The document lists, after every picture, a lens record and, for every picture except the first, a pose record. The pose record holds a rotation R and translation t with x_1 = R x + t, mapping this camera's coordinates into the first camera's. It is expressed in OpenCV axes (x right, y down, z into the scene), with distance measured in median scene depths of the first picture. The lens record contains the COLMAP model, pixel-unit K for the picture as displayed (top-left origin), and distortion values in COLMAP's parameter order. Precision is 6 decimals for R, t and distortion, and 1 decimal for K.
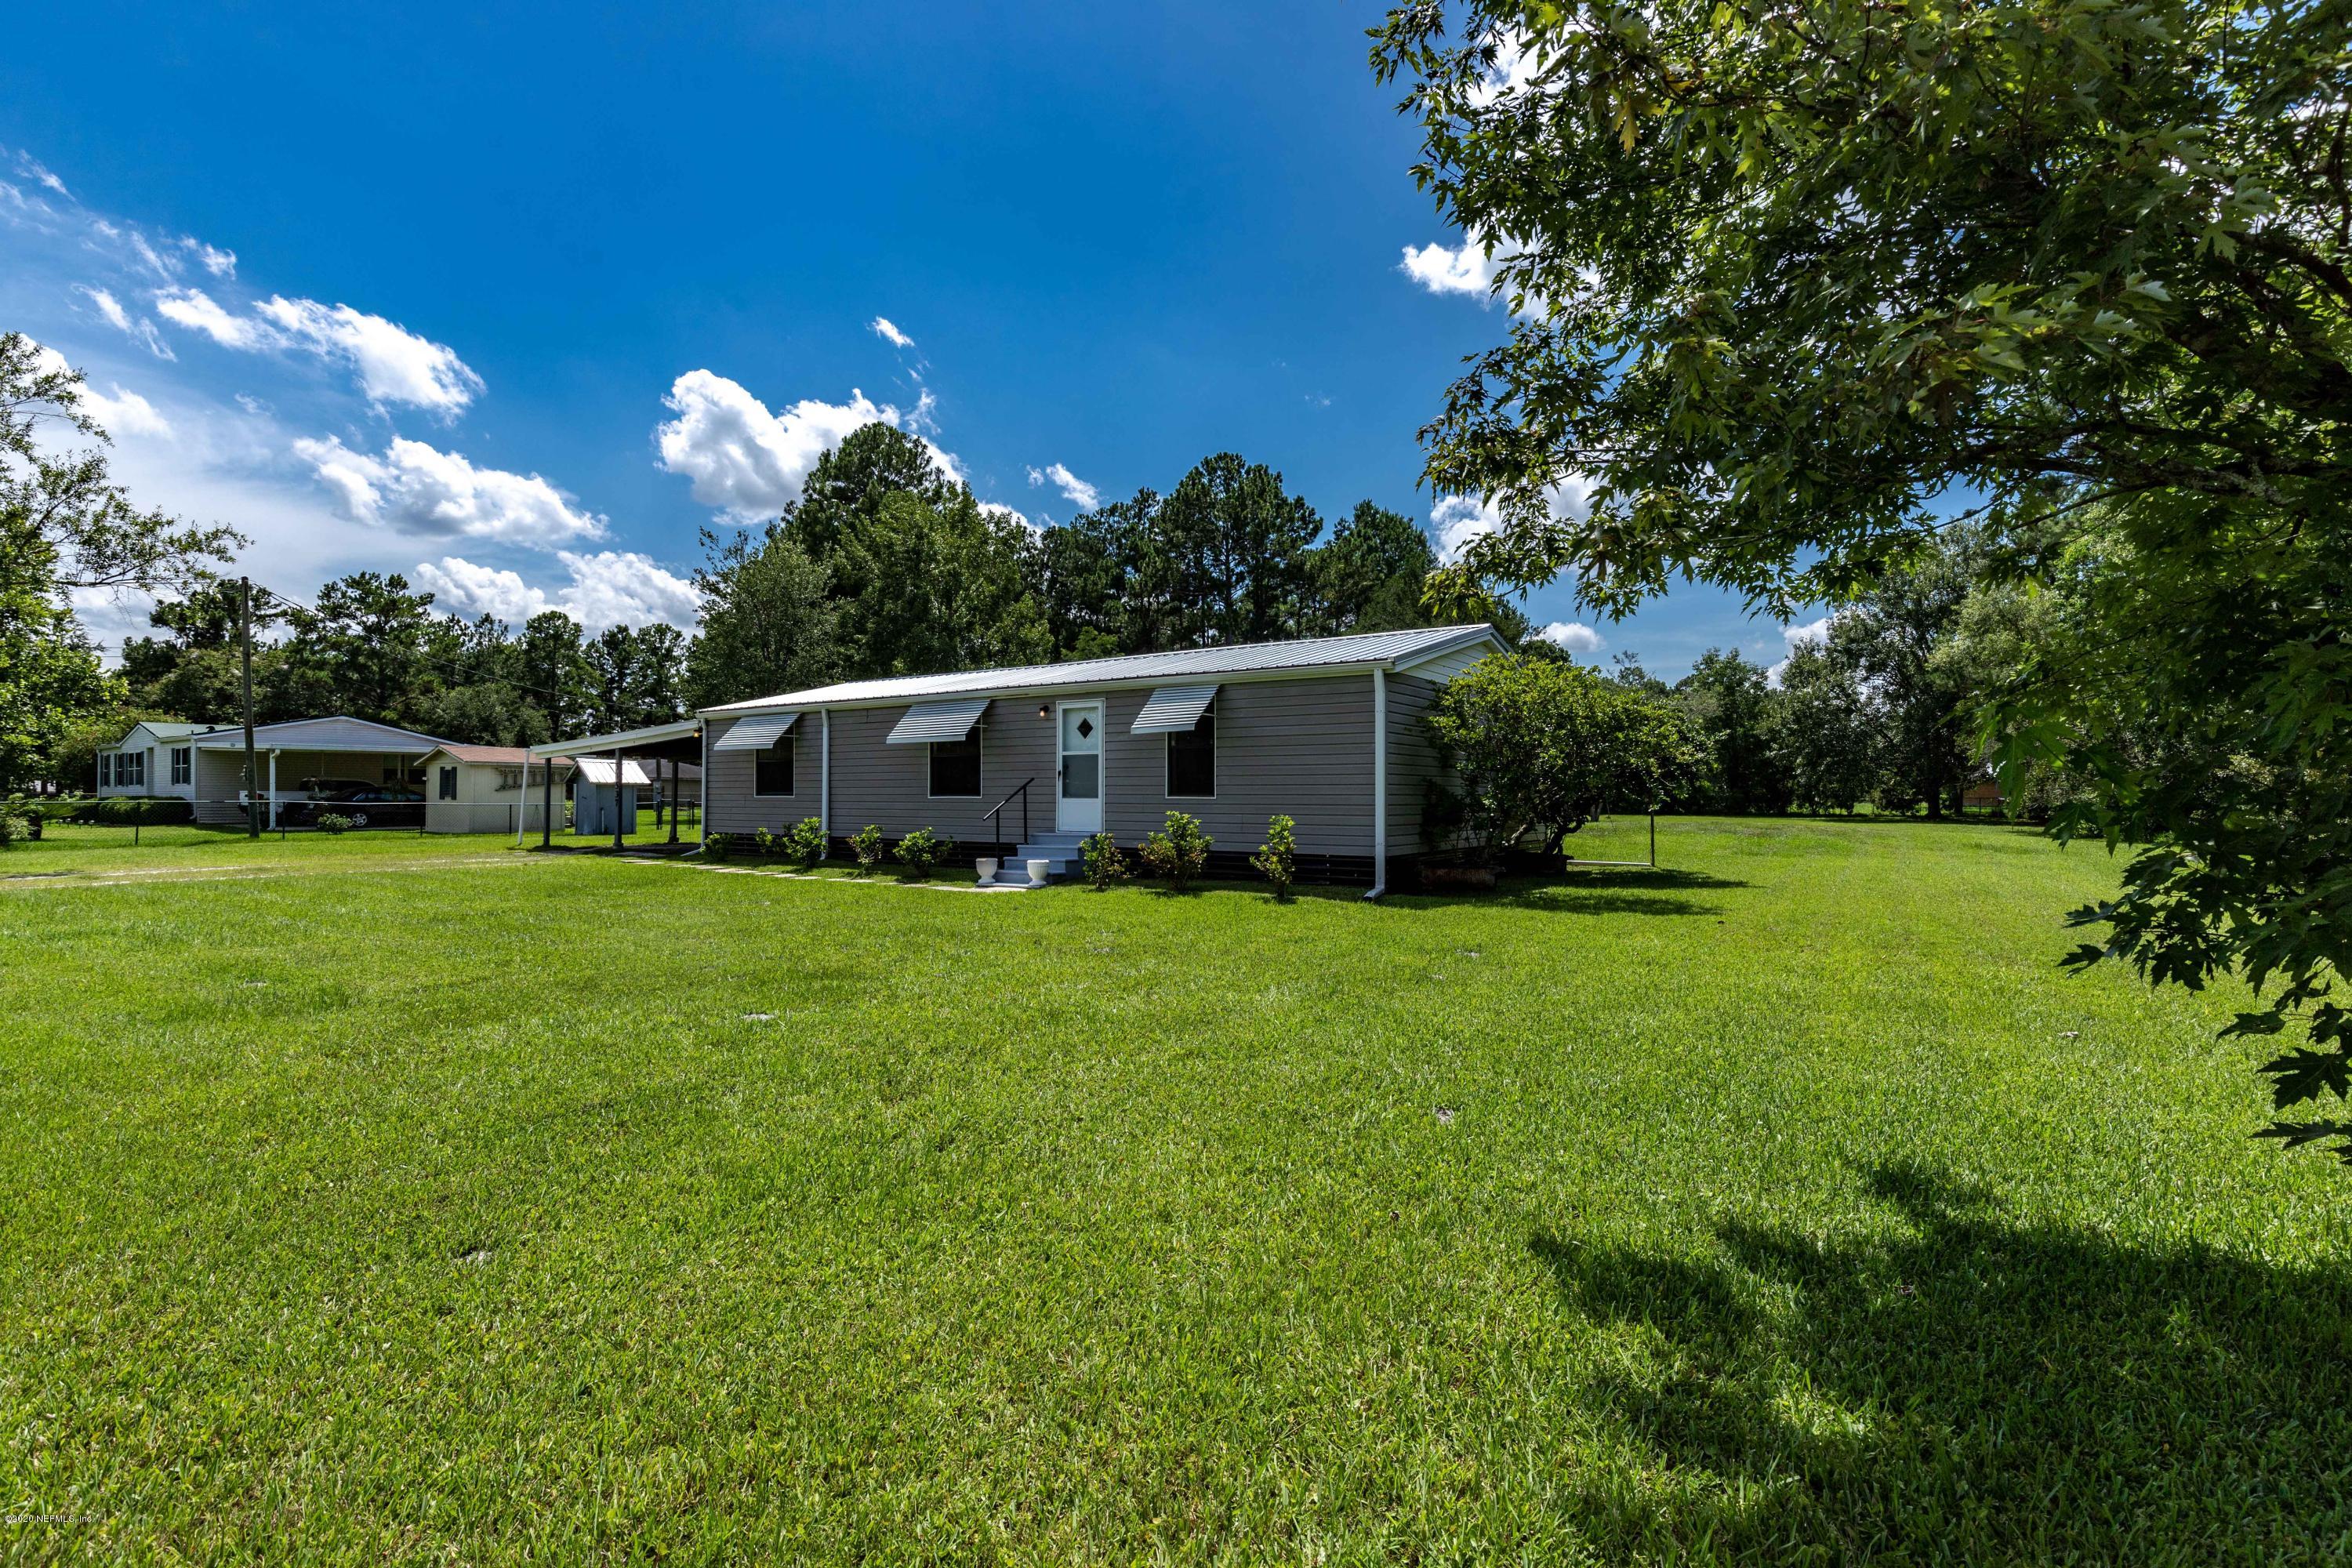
lens RADIAL K [[1060.9, 0, 1179.1], [0, 1060.9, 788.5], [0, 0, 1]] dist [0.009463, -0.000741]
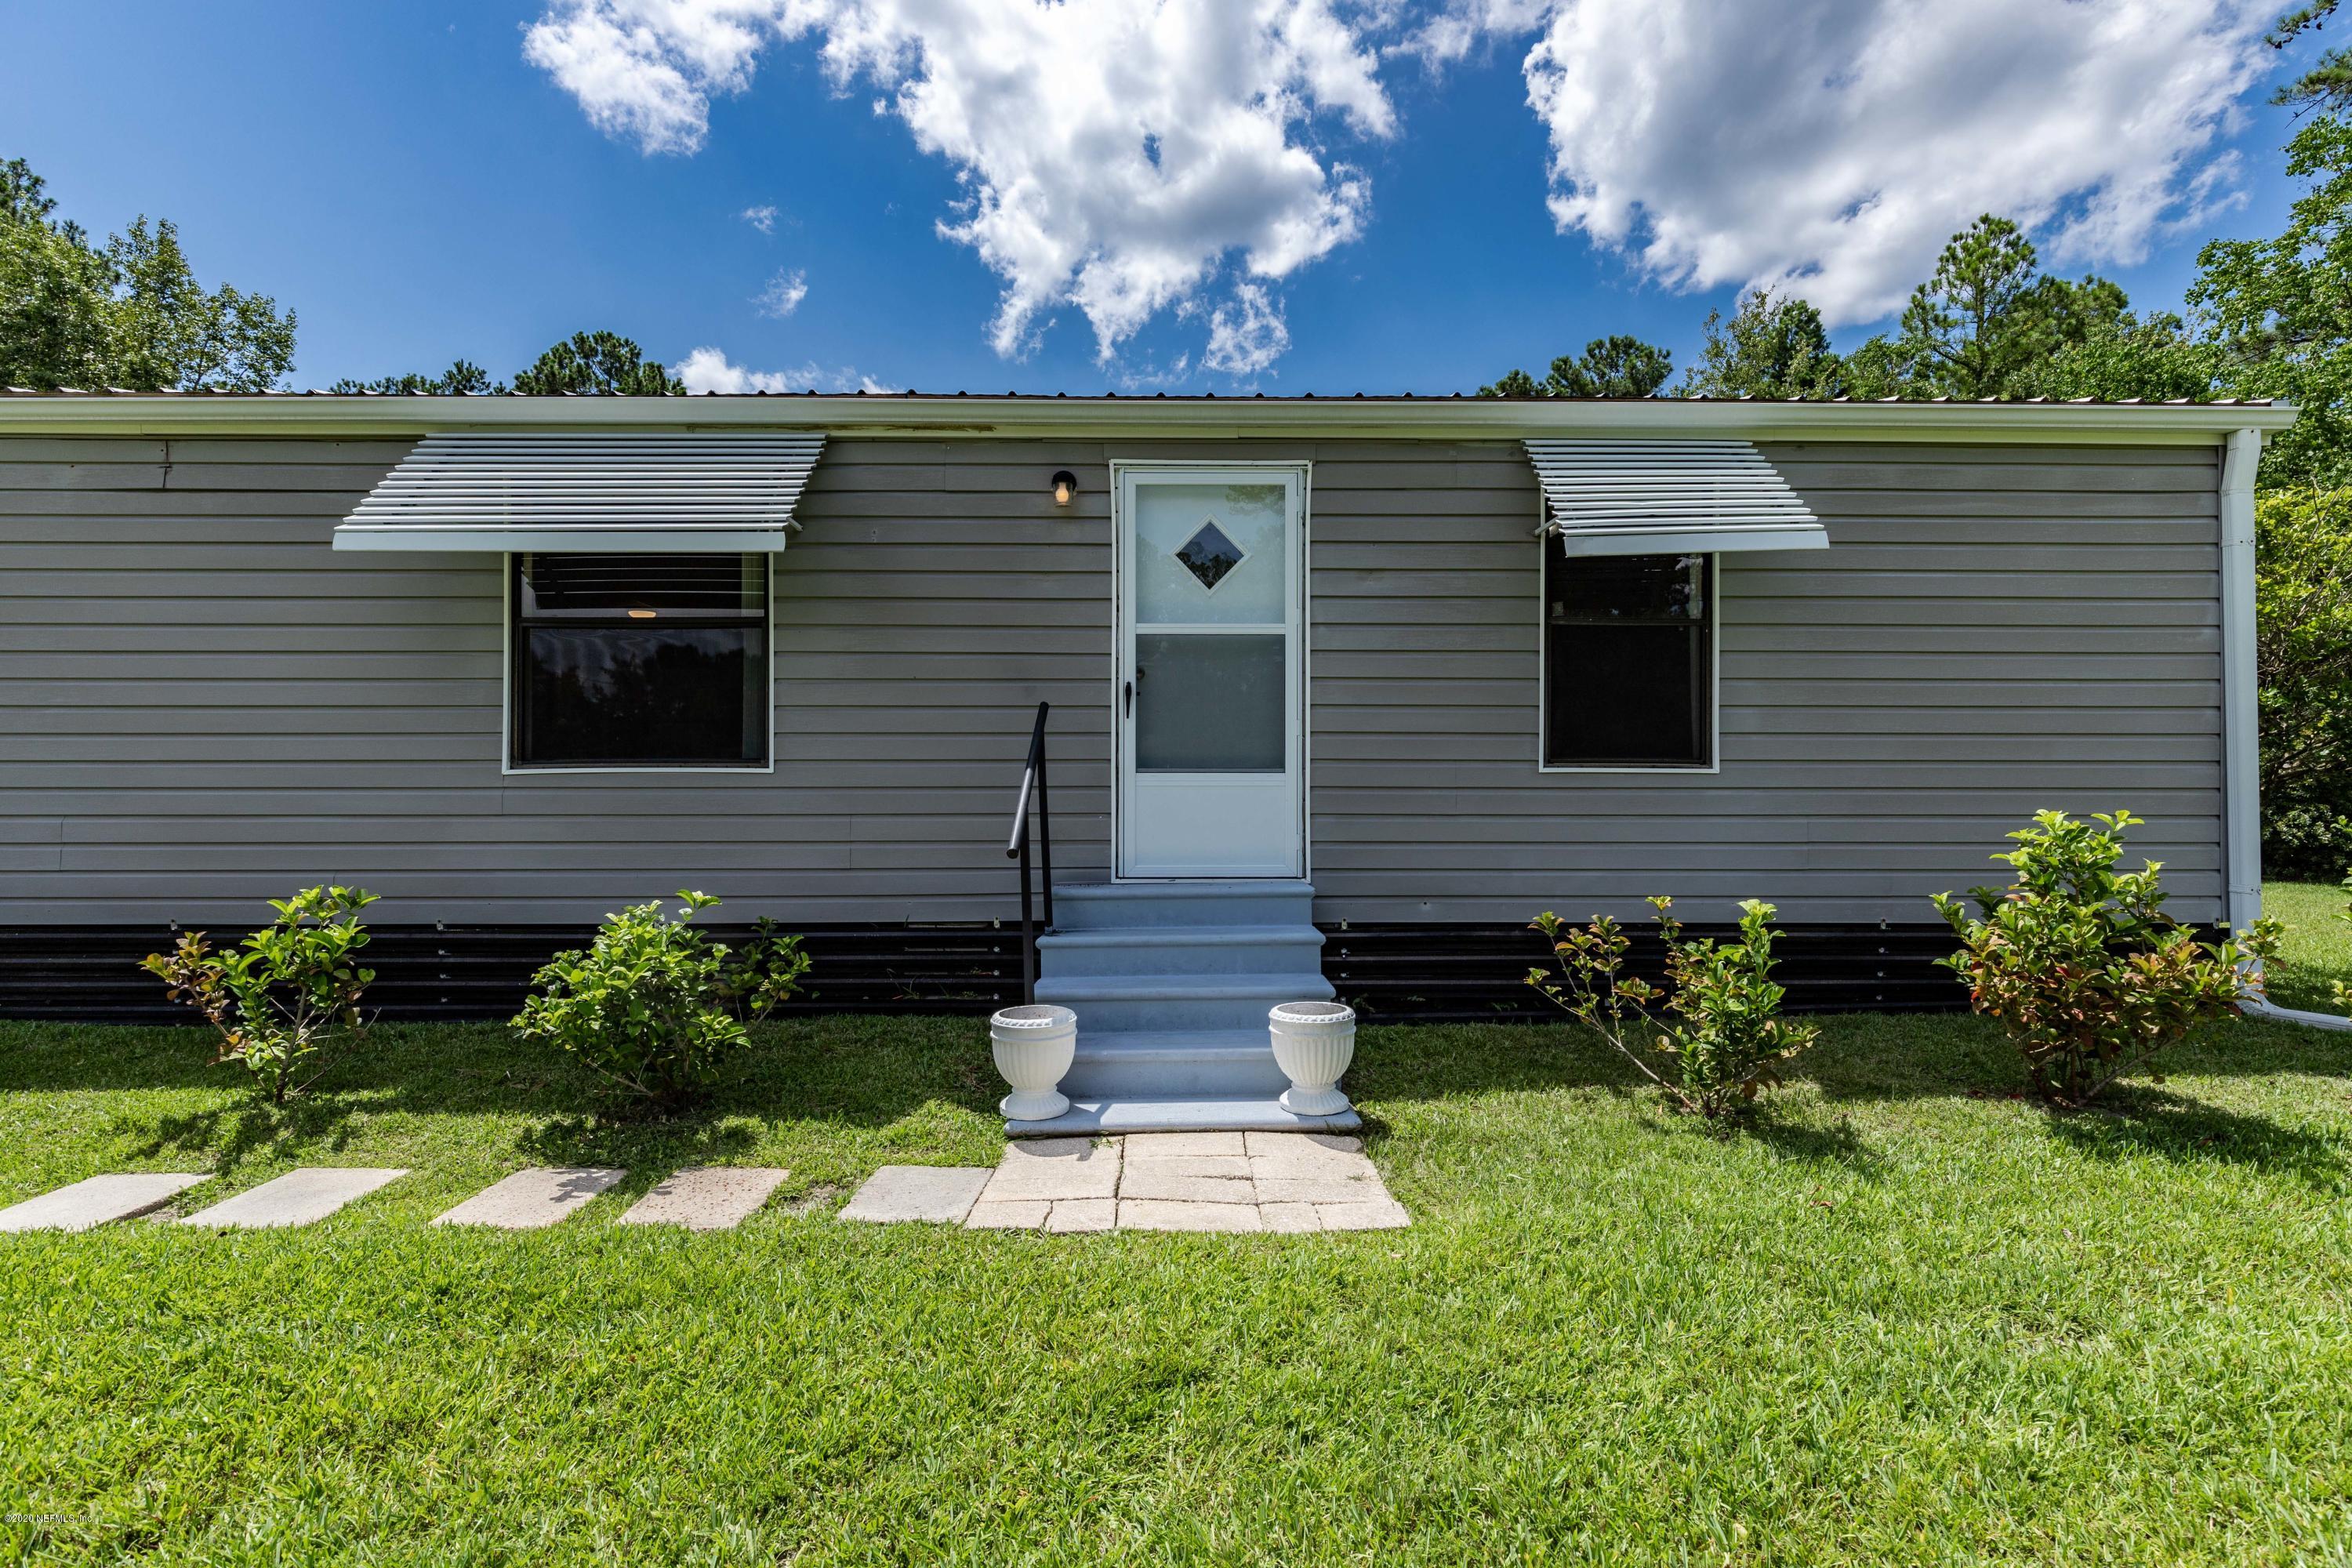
lens RADIAL K [[1060.9, 0, 1171.6], [0, 1060.9, 794.7], [0, 0, 1]] dist [0.009463, -0.000741]
pose [[0.819155, 0.010732, 0.573472, -0.280723], [-0.013759, 0.999905, 0.000941, 0.015542], [-0.573408, -0.008662, 0.819224, 0.736294]]
